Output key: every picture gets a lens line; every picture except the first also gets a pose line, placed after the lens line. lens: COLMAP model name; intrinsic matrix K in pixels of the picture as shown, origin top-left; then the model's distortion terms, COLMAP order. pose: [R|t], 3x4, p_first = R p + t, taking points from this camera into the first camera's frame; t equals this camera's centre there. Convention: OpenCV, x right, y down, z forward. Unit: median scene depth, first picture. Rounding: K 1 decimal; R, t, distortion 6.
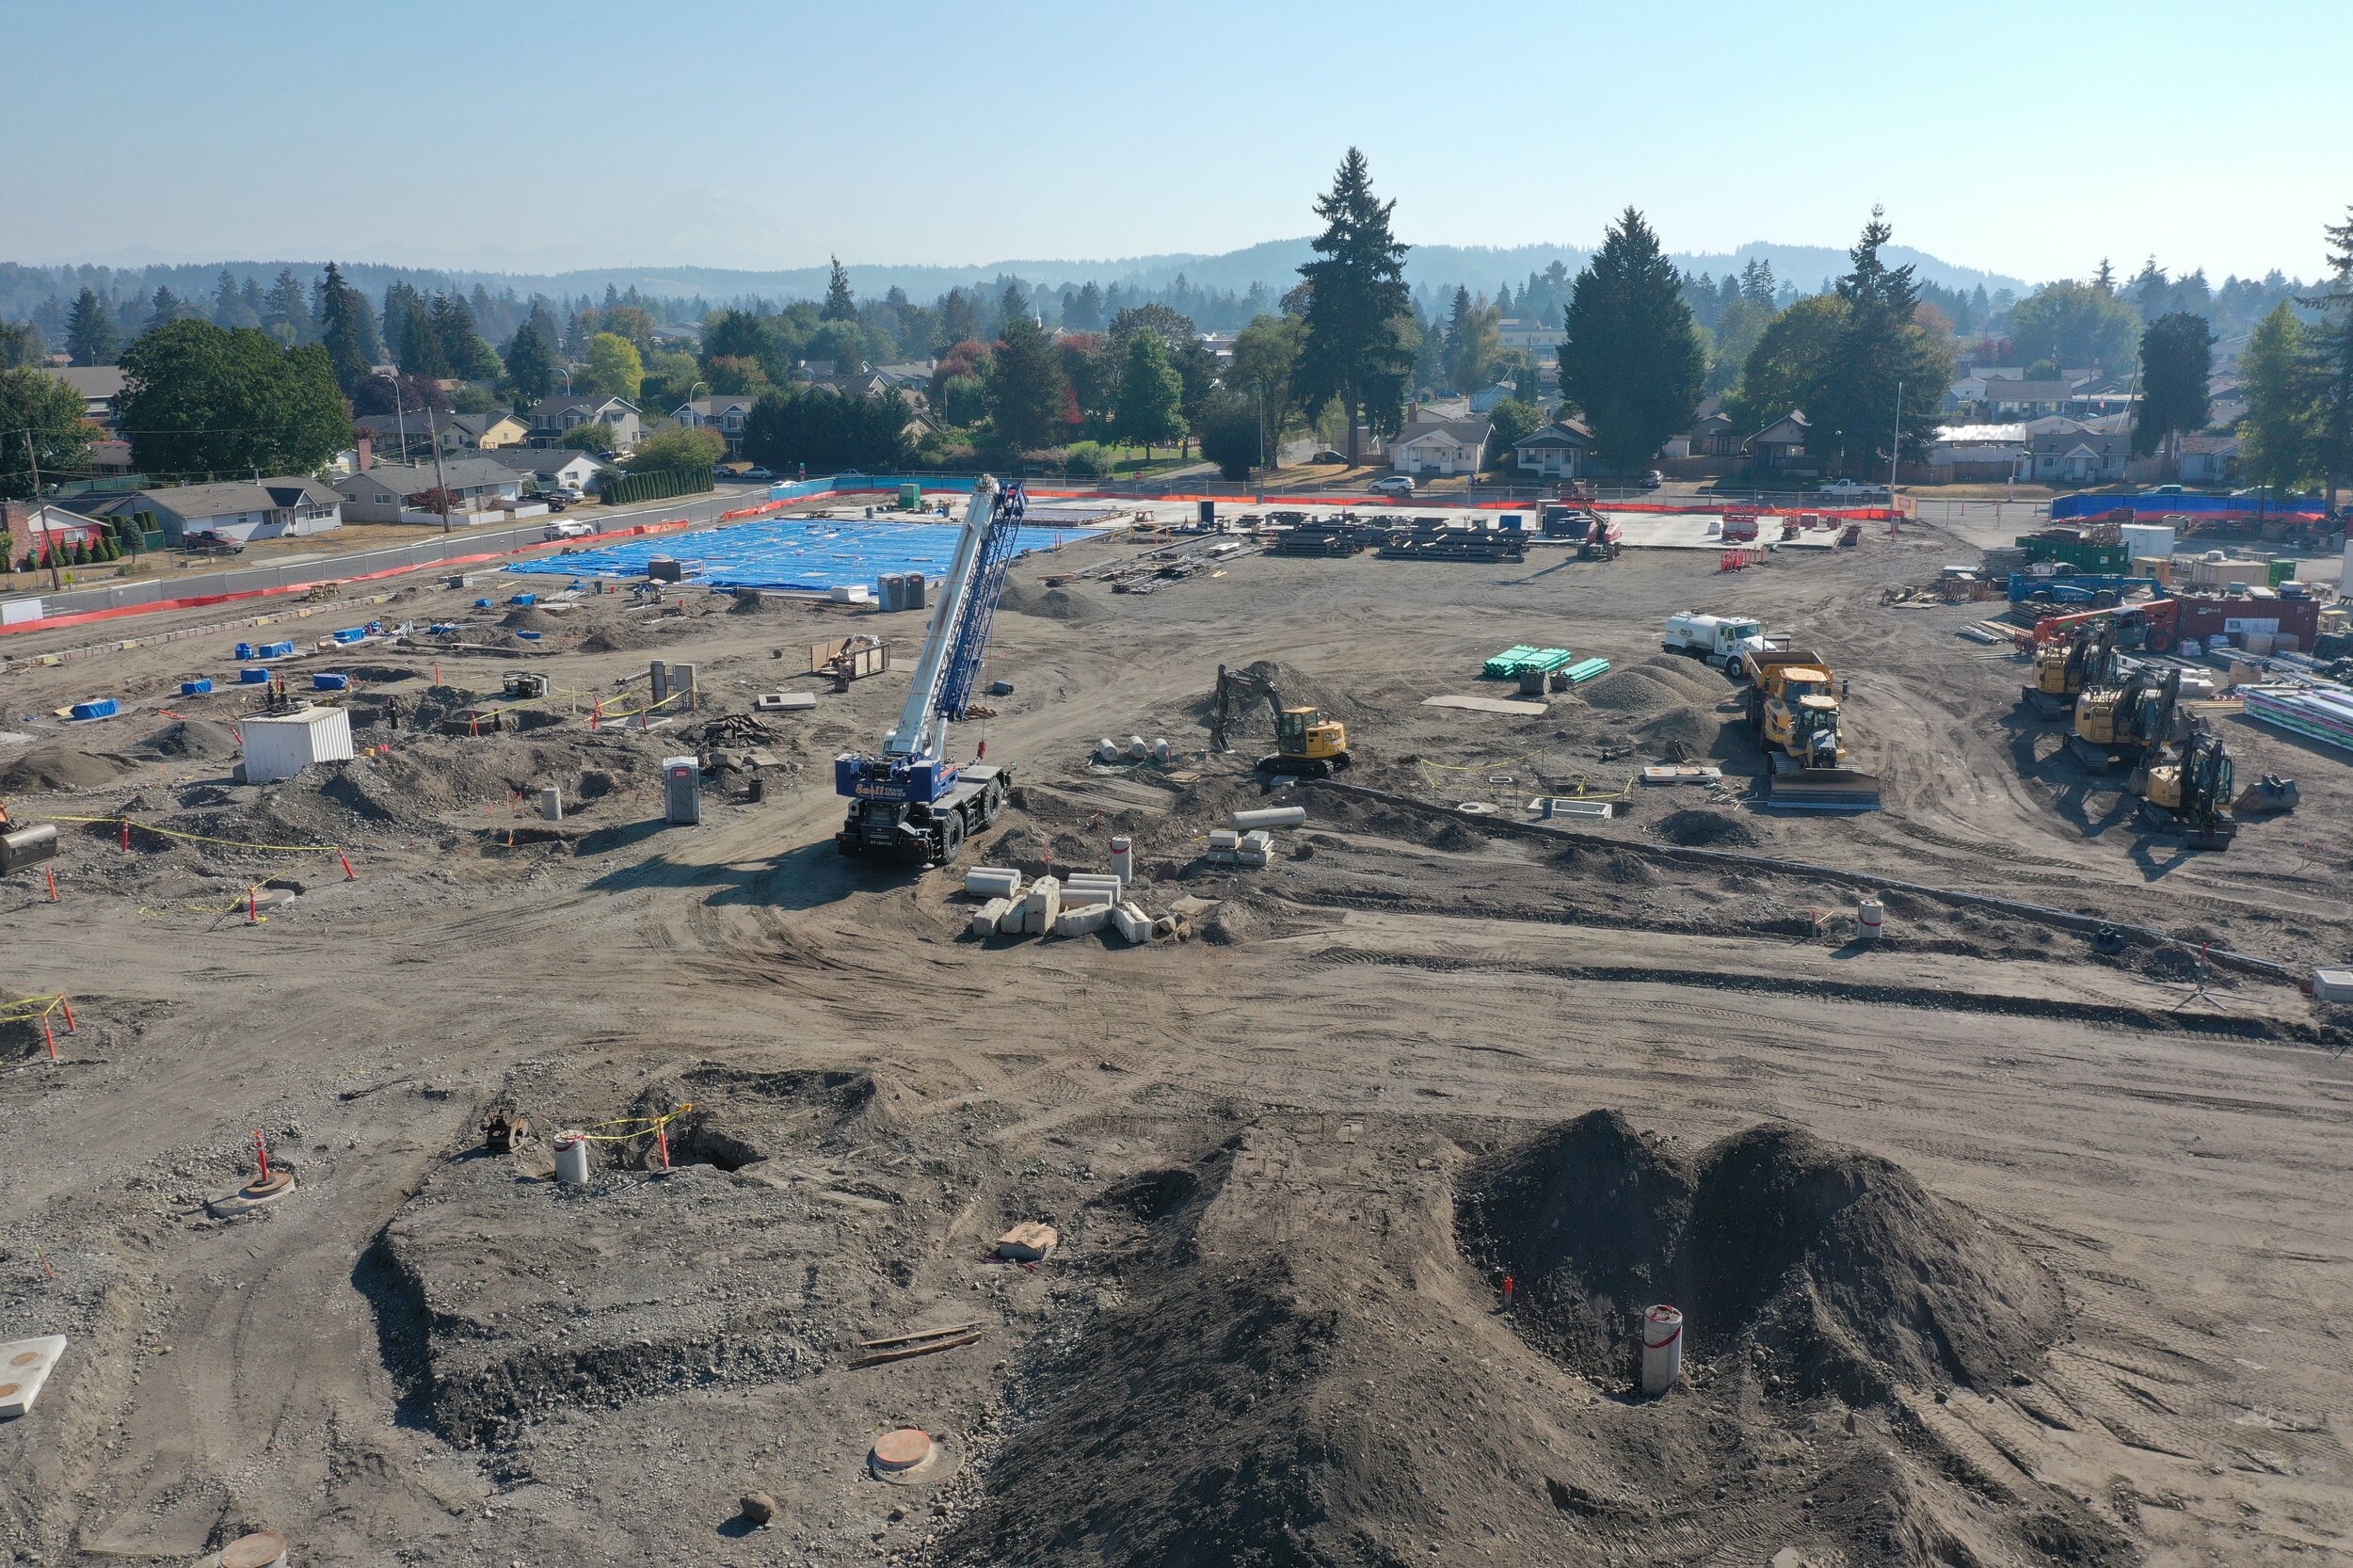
lens RADIAL K [[1854.0, 0, 1176.5], [0, 1854.0, 784.0], [0, 0, 1]] dist [0.002201, 0.001724]
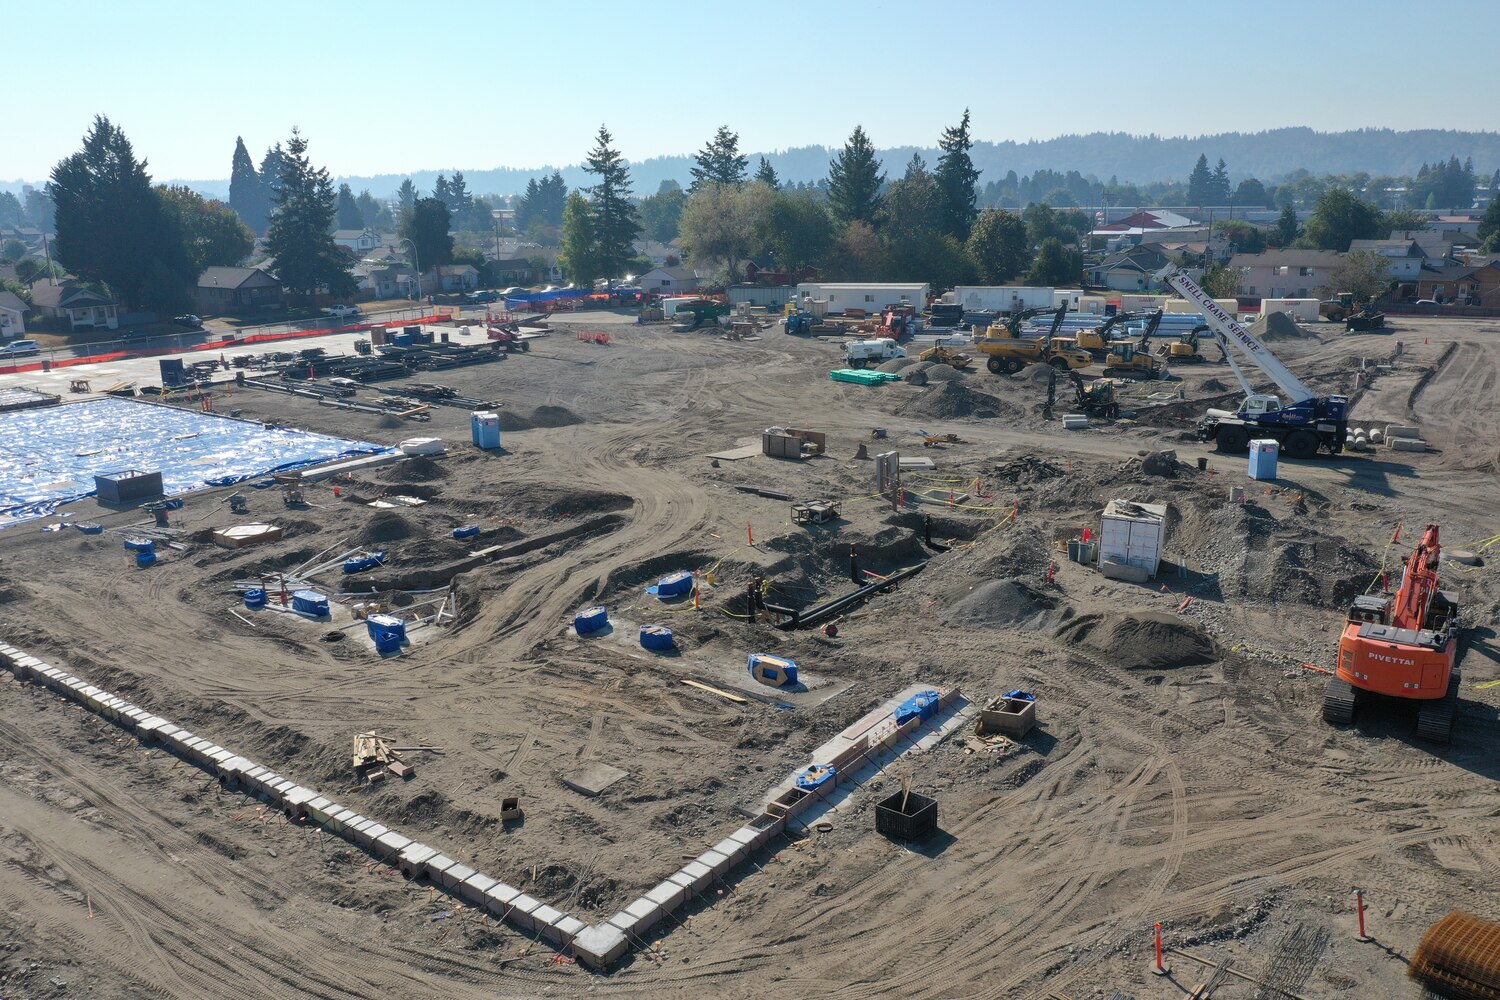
lens RADIAL K [[1176.2, 0, 750.0], [0, 1176.2, 500.0], [0, 0, 1]] dist [-0.001570, -0.003808]
pose [[0.233485, -0.236561, 0.943146, -0.449995], [0.247612, 0.952444, 0.177594, -0.085827], [-0.940305, 0.192068, 0.280956, 0.379185]]
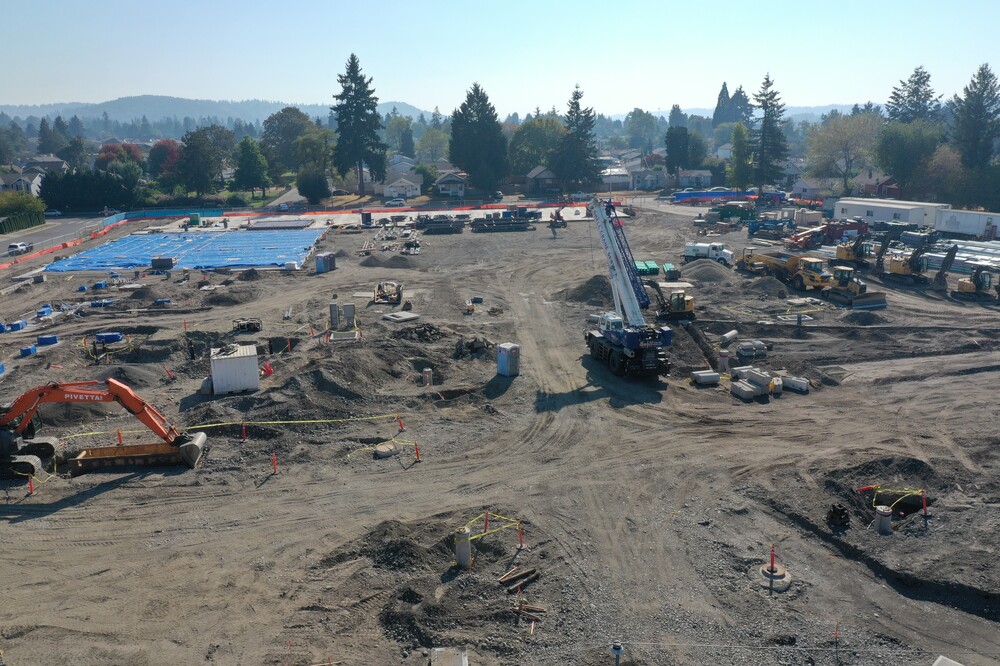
lens RADIAL K [[786.6, 0, 500.0], [0, 786.6, 333.0], [0, 0, 1]] dist [-0.000007, -0.000551]
pose [[0.880898, -0.124562, 0.456621, -0.220278], [0.122577, 0.991873, 0.034103, -0.018561], [-0.457158, 0.025930, 0.889007, 0.081391]]
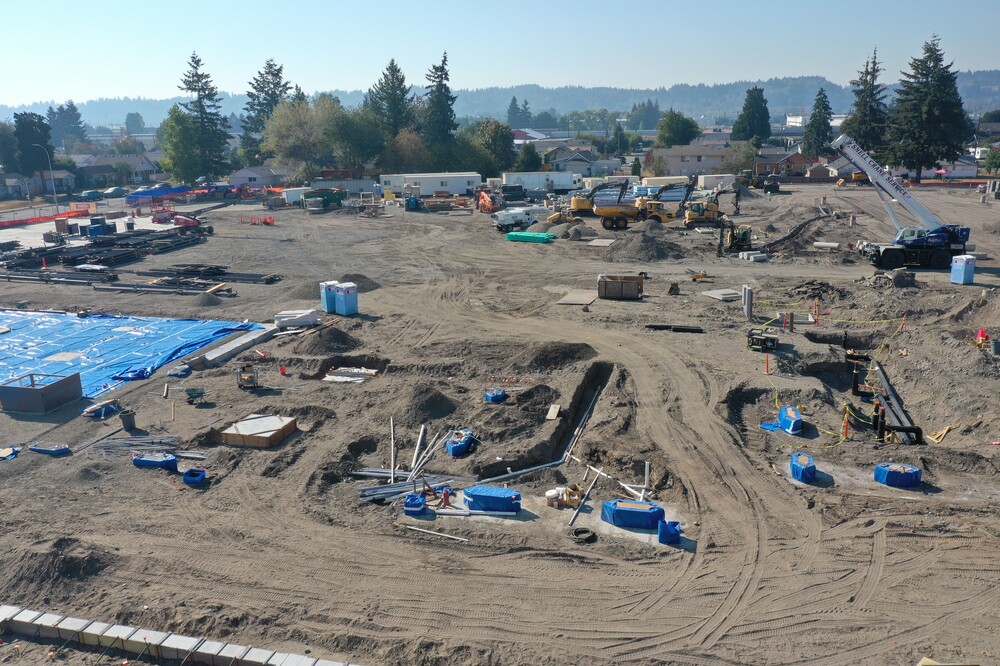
lens RADIAL K [[782.7, 0, 500.0], [0, 782.7, 333.0], [0, 0, 1]] dist [-0.005556, -0.000019]
pose [[-0.155383, -0.243513, 0.957370, -0.371575], [0.257309, 0.925710, 0.277222, -0.112206], [-0.953755, 0.289416, -0.081181, 0.544770]]
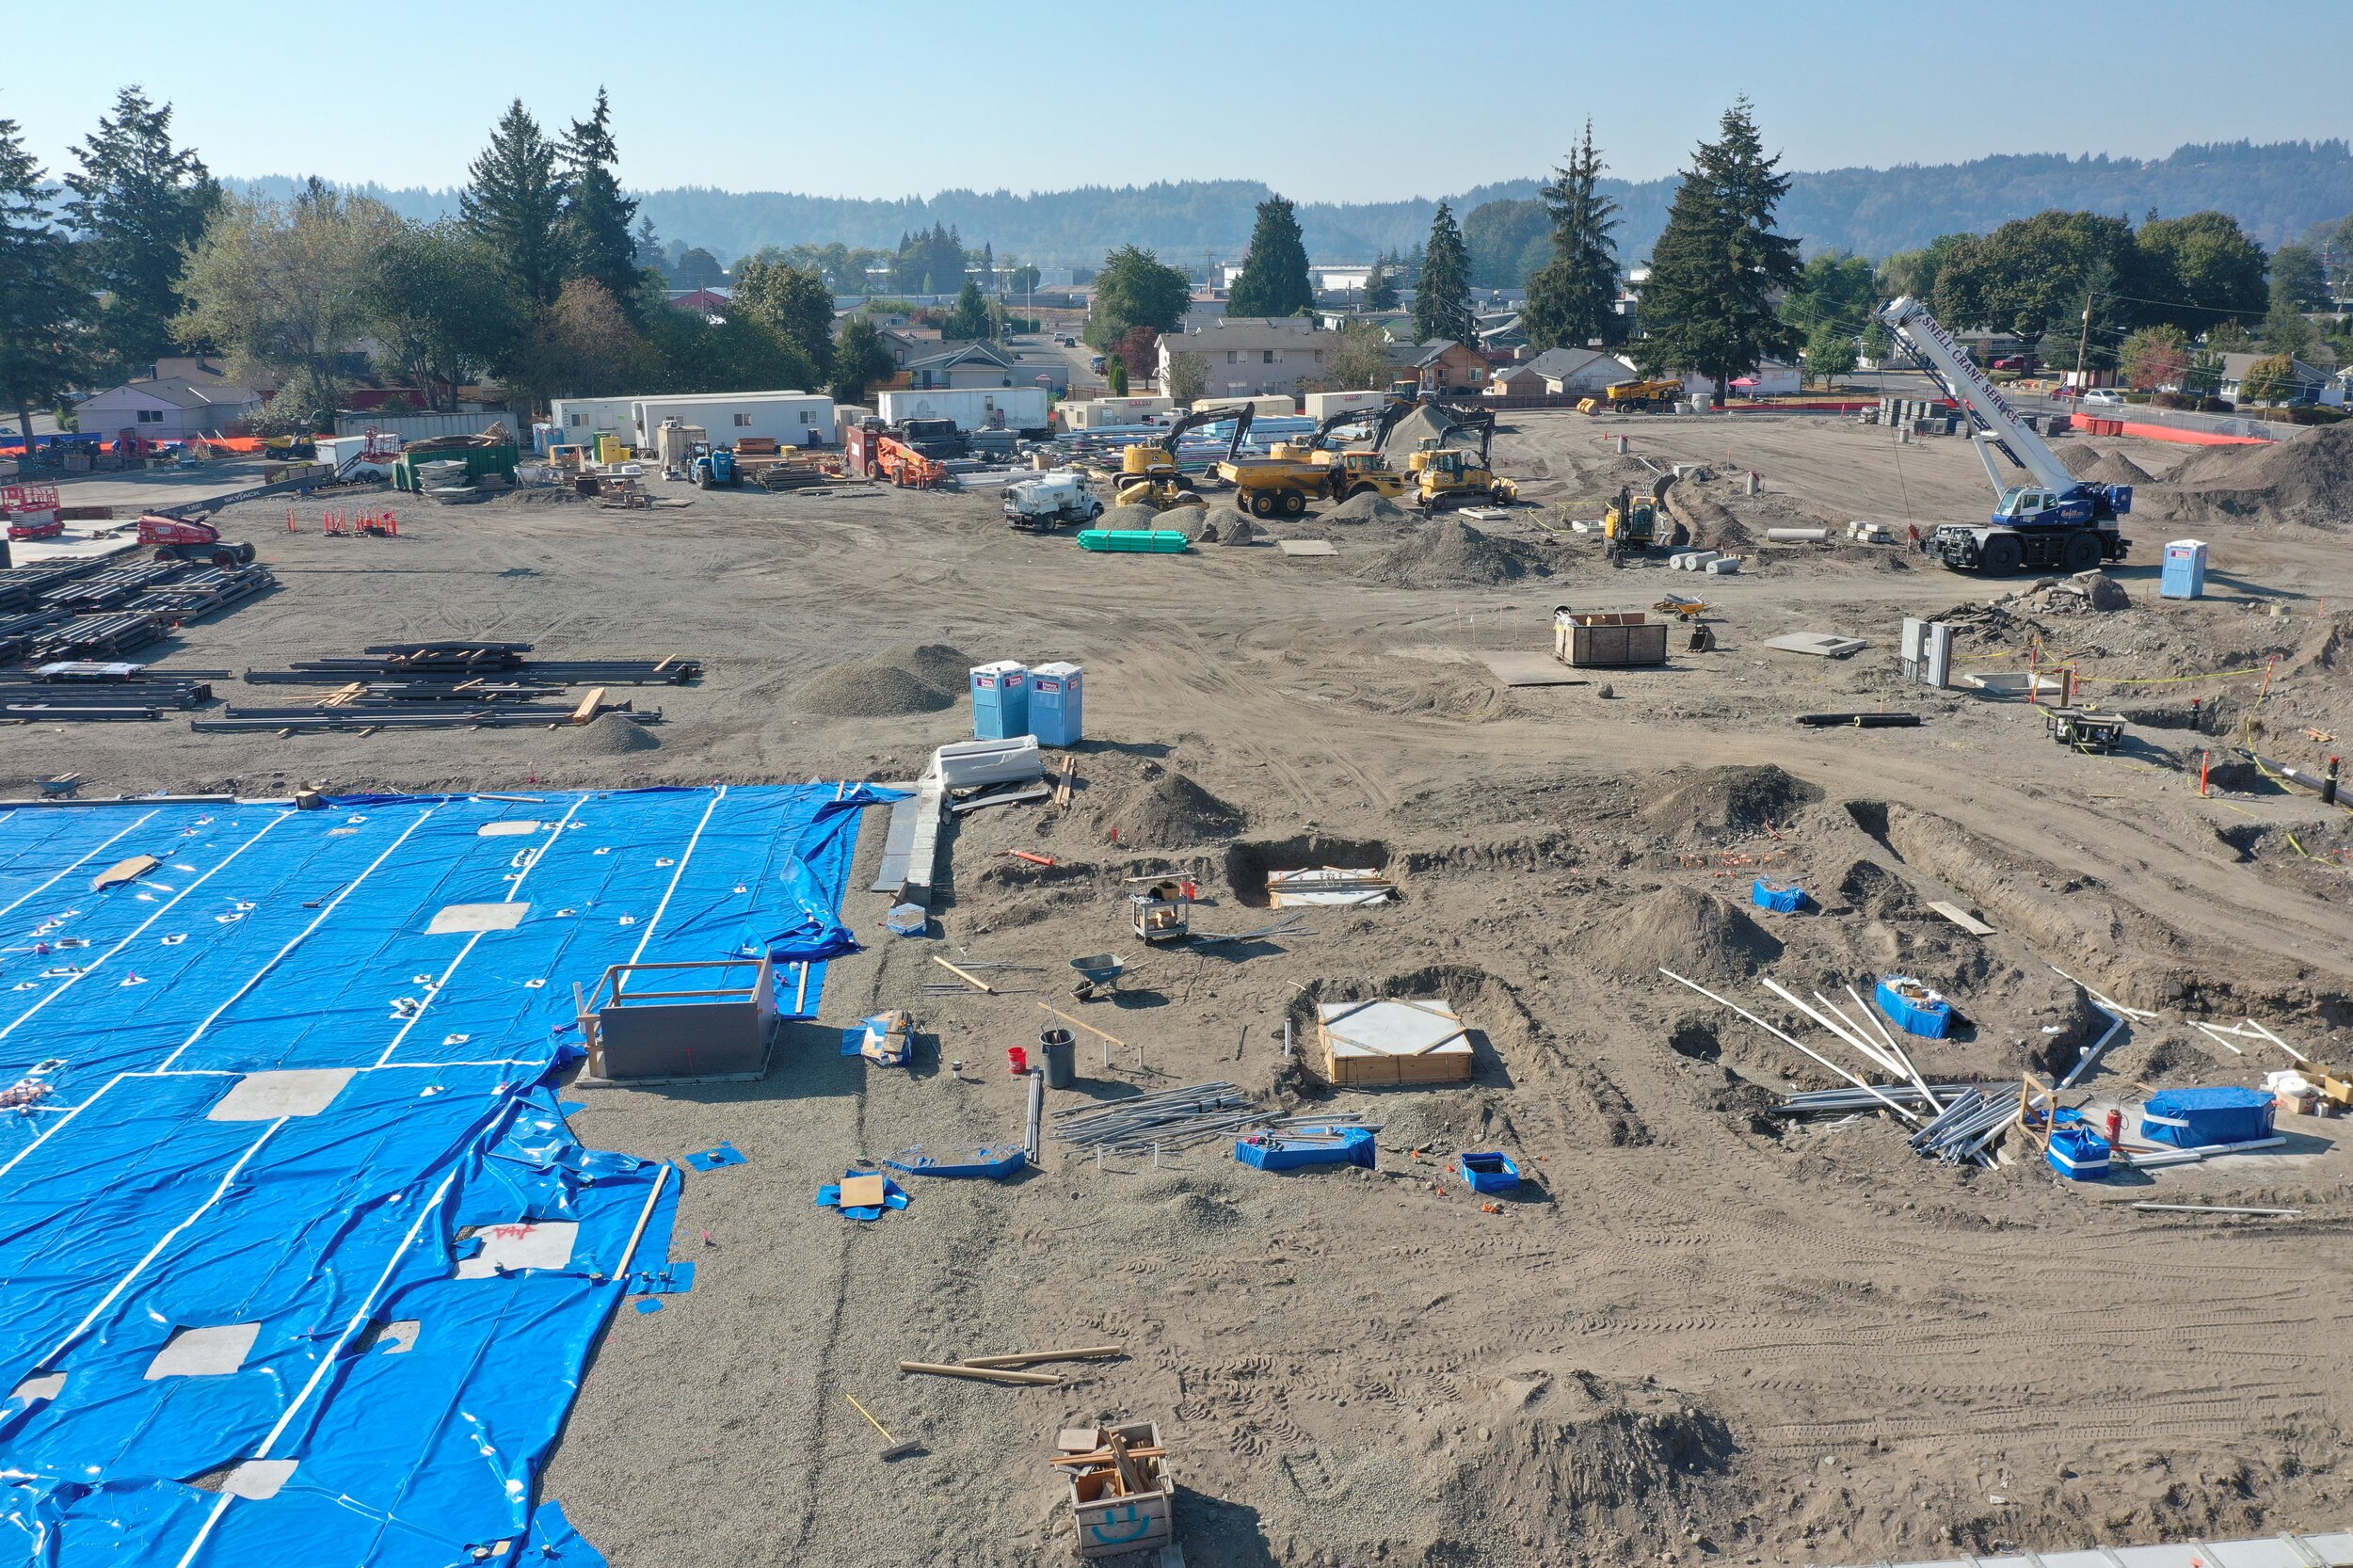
lens RADIAL K [[1841.7, 0, 1176.5], [0, 1841.7, 784.0], [0, 0, 1]] dist [-0.005556, -0.000019]
pose [[-0.476485, -0.223247, 0.850366, -0.319003], [0.222473, 0.905128, 0.362283, -0.139744], [-0.850569, 0.361806, -0.381614, 0.661119]]
